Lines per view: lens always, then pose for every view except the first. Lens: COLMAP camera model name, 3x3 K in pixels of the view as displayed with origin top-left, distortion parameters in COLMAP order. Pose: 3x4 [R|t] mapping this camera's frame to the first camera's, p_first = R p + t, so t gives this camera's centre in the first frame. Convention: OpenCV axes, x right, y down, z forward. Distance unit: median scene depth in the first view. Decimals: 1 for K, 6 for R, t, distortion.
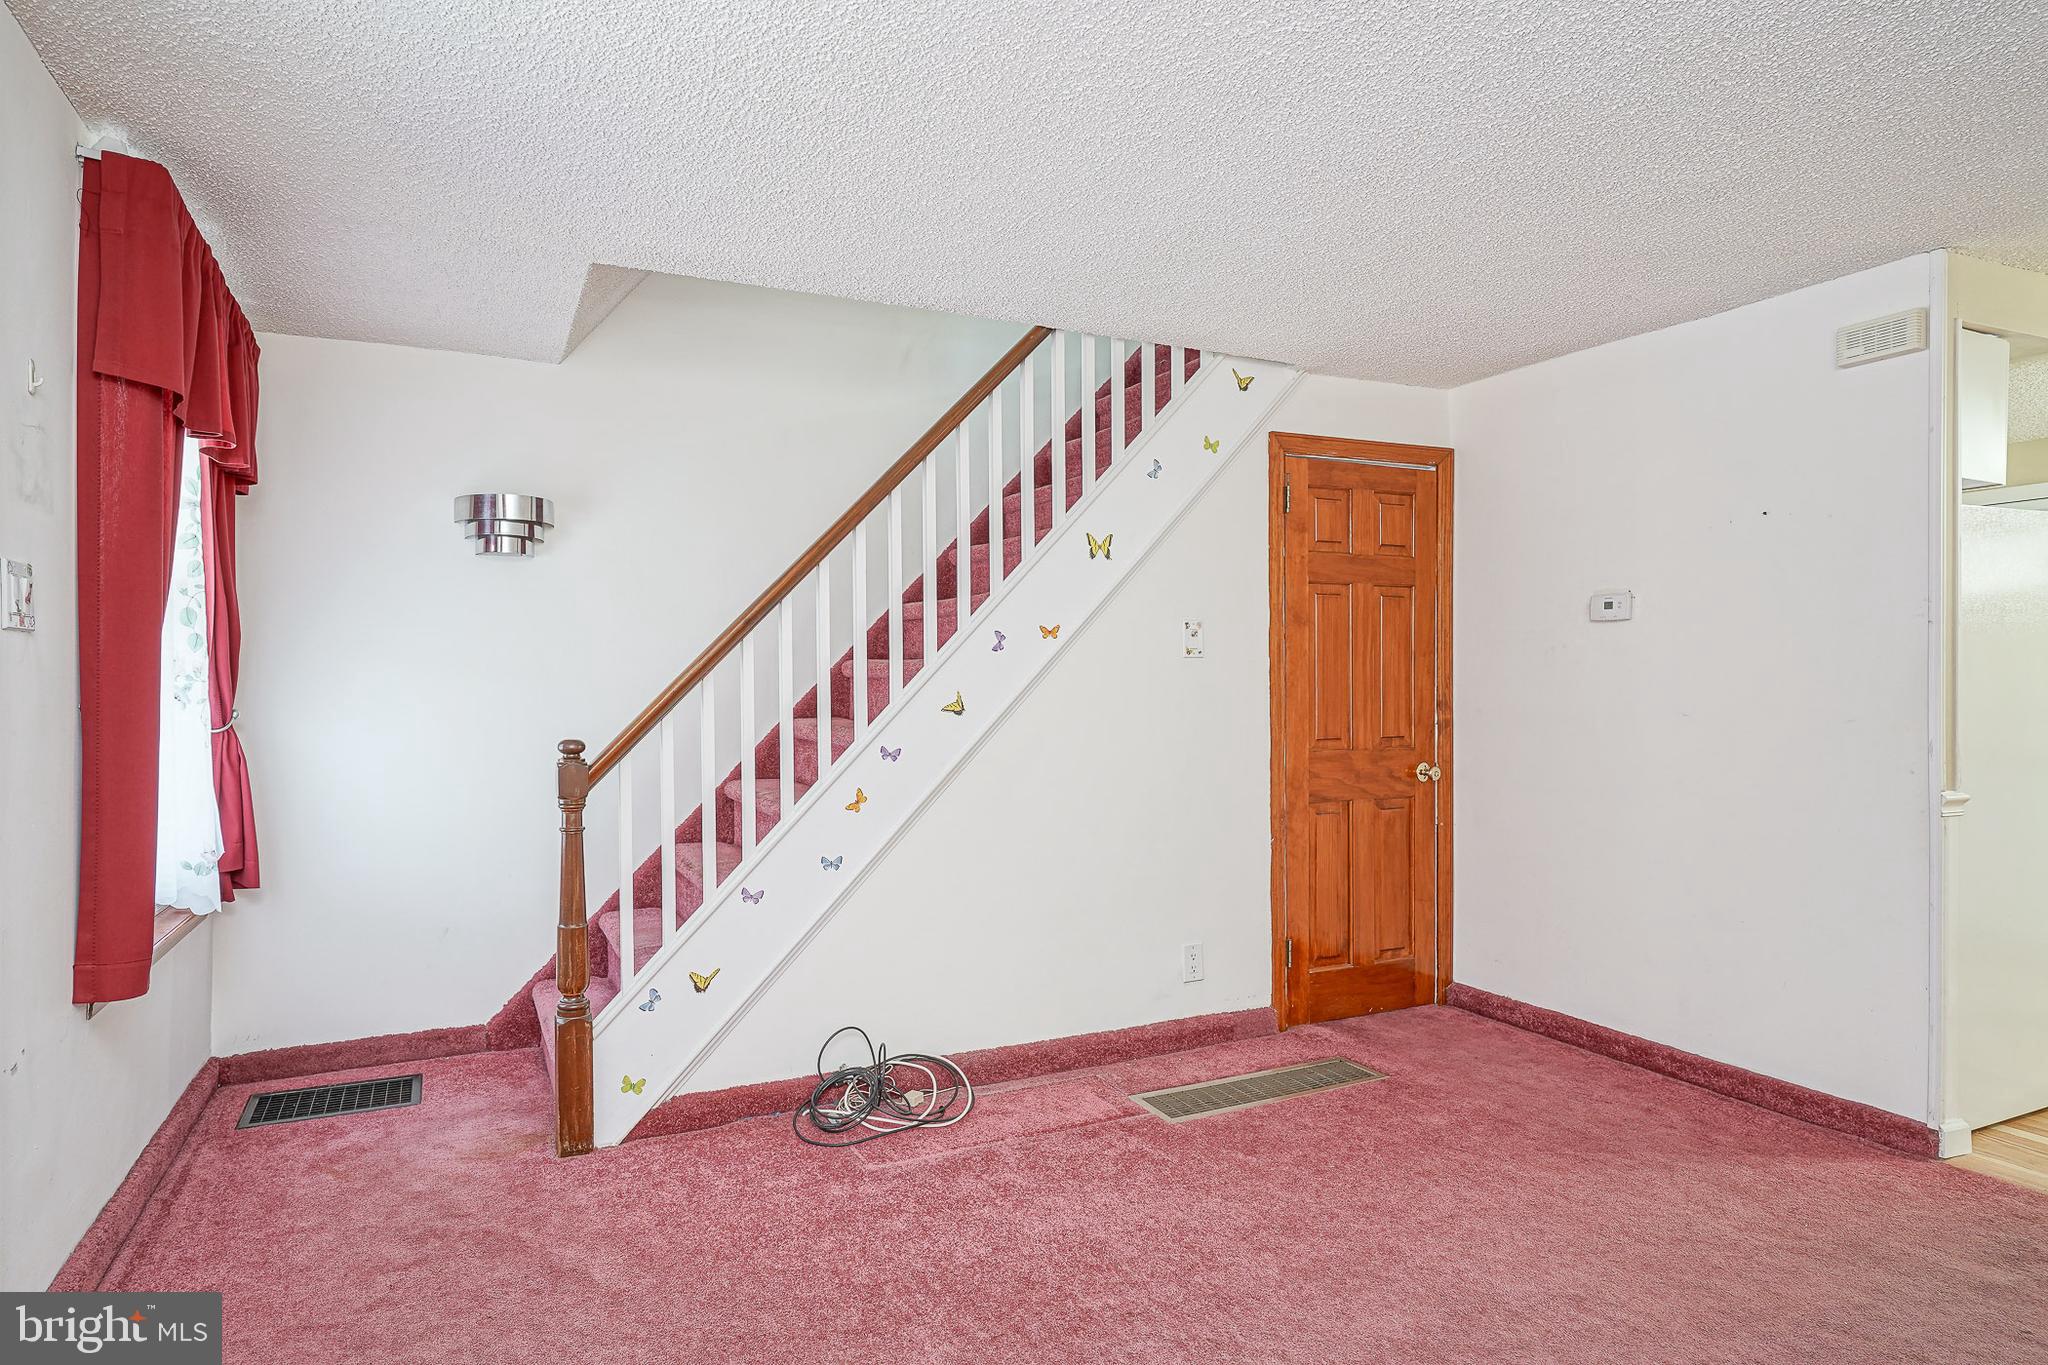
lens RADIAL K [[990.5, 0, 938.0], [0, 990.5, 693.9], [0, 0, 1]] dist [-0.005787, 0.002939]
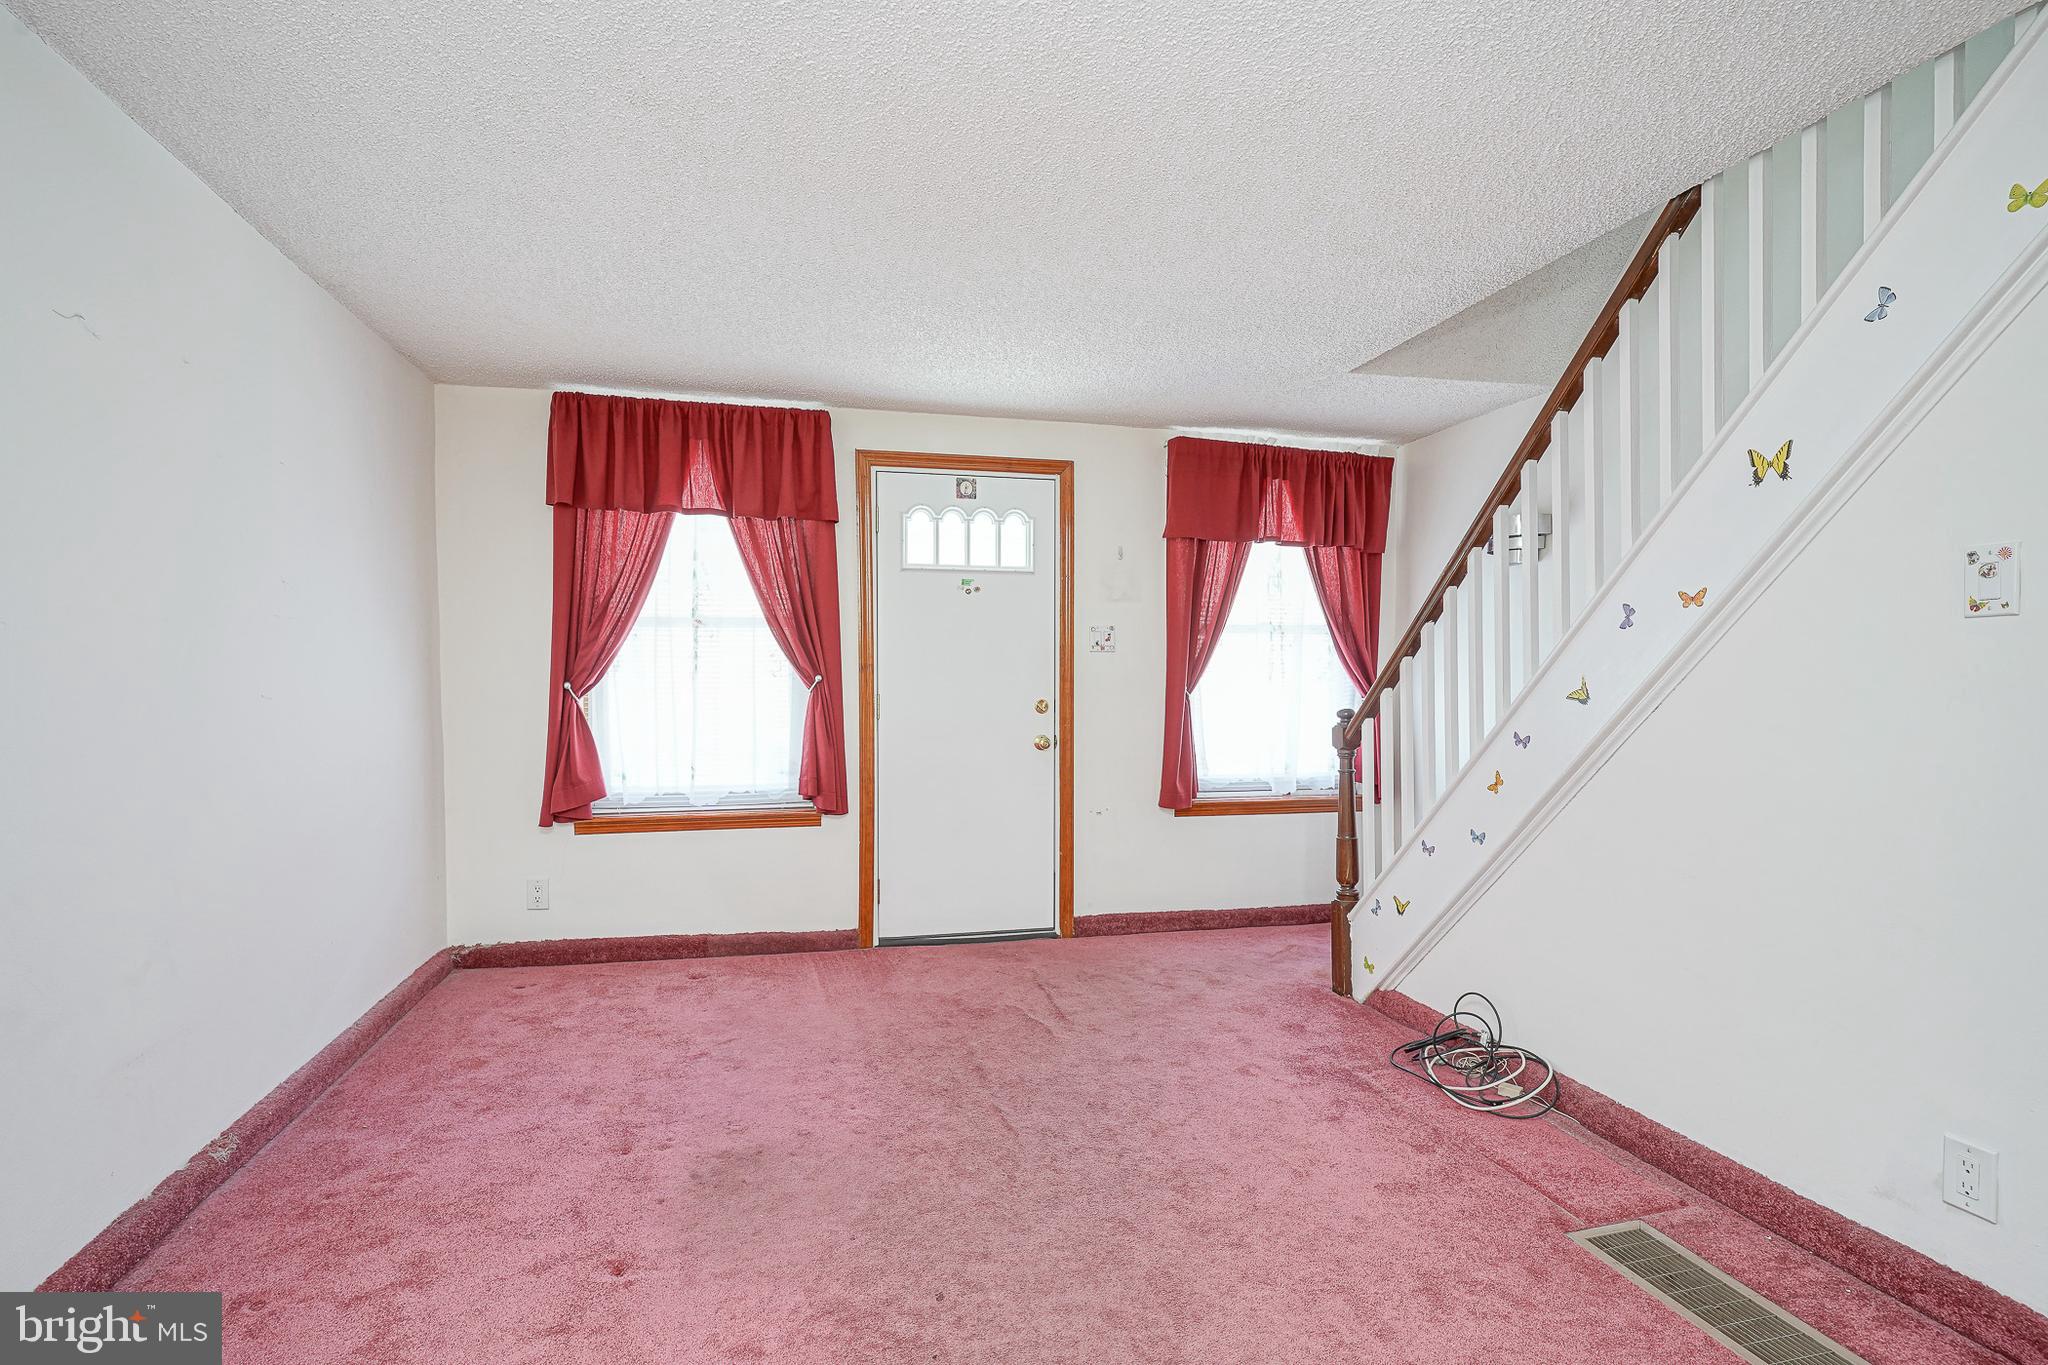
lens RADIAL K [[990.5, 0, 1018.8], [0, 990.5, 687.5], [0, 0, 1]] dist [-0.005787, 0.002939]
pose [[-0.133466, 0.016978, -0.990908, 0.973754], [0.000230, 0.999854, 0.017100, -0.008204], [0.991053, 0.002054, -0.133451, 0.626920]]
